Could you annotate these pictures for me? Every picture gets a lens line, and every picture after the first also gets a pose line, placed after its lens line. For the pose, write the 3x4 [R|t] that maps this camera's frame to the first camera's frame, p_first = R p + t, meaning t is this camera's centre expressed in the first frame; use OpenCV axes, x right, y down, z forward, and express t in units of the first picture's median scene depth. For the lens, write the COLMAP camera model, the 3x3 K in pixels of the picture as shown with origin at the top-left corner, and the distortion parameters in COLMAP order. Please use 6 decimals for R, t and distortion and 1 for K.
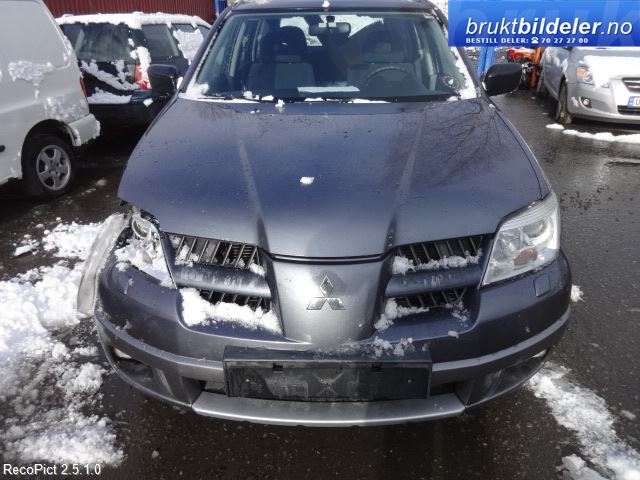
lens RADIAL K [[496.0, 0, 320.0], [0, 496.0, 240.0], [0, 0, 1]] dist [0.003154, -0.003416]
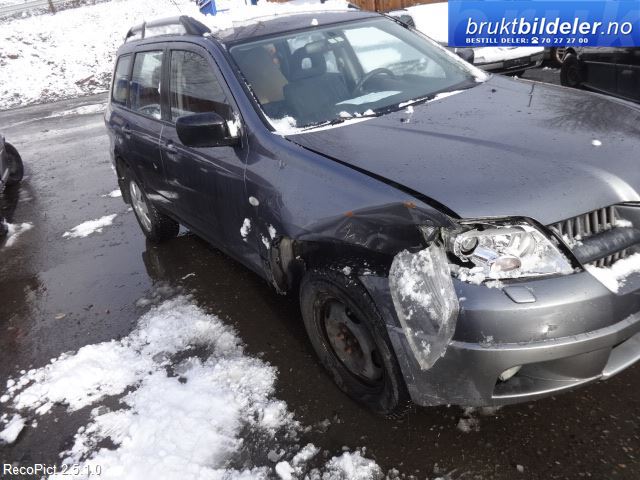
lens RADIAL K [[496.0, 0, 320.0], [0, 496.0, 240.0], [0, 0, 1]] dist [0.003154, -0.003416]
pose [[0.779239, -0.368773, 0.506748, -0.812788], [0.391367, 0.917856, 0.066132, -0.159493], [-0.489509, 0.146792, 0.859554, 0.255139]]
